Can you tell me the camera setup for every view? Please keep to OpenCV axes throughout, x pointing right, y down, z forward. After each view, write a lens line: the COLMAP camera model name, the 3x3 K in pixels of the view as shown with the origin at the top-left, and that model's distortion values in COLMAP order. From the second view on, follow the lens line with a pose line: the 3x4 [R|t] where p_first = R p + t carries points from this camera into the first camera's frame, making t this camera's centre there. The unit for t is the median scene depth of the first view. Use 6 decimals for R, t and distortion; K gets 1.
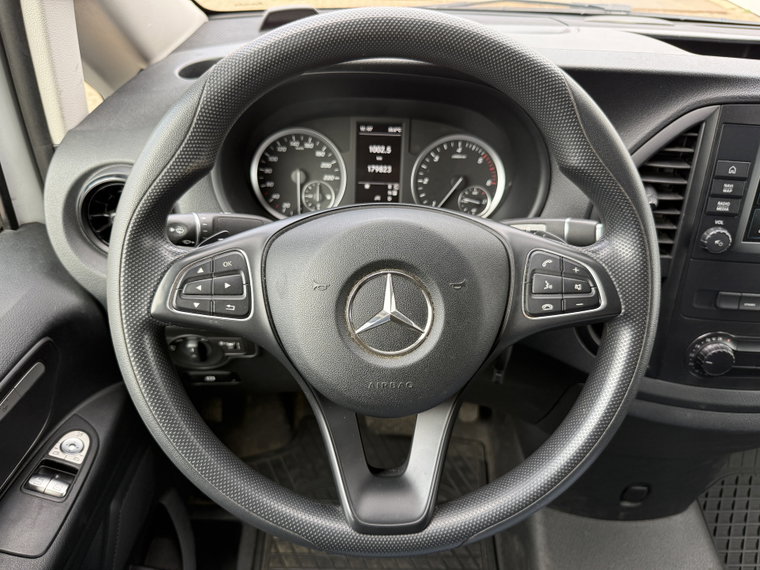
lens RADIAL K [[552.7, 0, 379.7], [0, 552.7, 293.7], [0, 0, 1]] dist [0.040339, -0.082200]
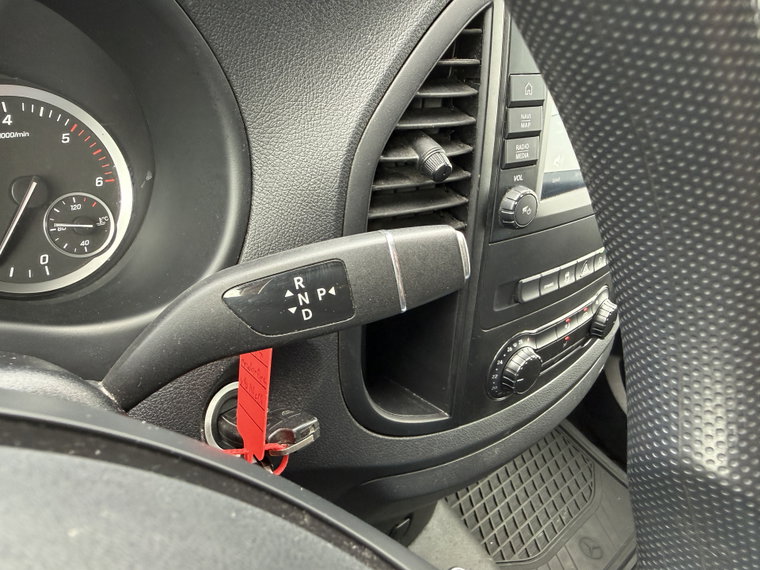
lens RADIAL K [[549.9, 0, 344.3], [0, 549.9, 285.1], [0, 0, 1]] dist [0.002266, 0.001104]
pose [[0.762846, -0.281824, 0.581928, 0.062228], [0.276697, 0.955726, 0.100131, -0.114995], [-0.584384, 0.084634, 0.807052, 0.554834]]
